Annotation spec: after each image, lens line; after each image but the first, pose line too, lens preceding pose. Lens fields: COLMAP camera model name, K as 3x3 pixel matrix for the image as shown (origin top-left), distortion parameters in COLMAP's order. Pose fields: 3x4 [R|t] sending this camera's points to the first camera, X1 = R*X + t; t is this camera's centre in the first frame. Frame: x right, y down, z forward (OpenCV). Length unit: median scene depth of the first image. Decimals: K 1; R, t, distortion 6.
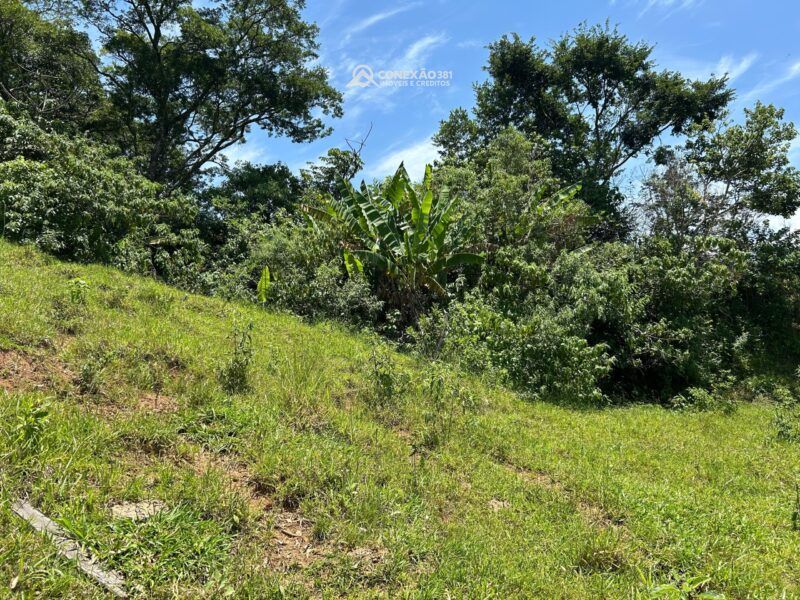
lens RADIAL K [[320.2, 0, 400.0], [0, 320.2, 300.0], [0, 0, 1]] dist [0.000579, 0.000518]
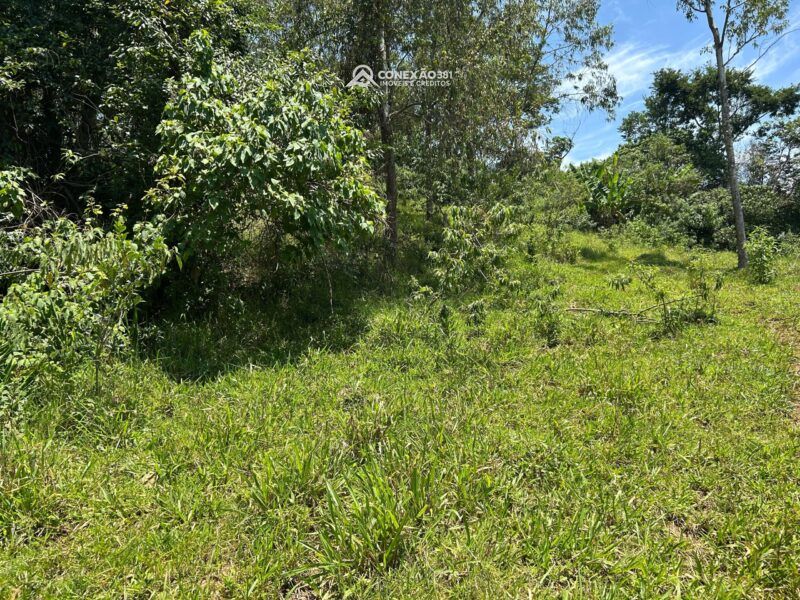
lens RADIAL K [[586.8, 0, 409.5], [0, 586.8, 300.0], [0, 0, 1]] dist [0.056462, -0.067362]
pose [[0.974959, -0.009687, -0.222174, -0.343532], [0.027122, 0.996772, 0.075559, 0.163463], [0.220725, -0.079693, 0.972075, -2.830221]]
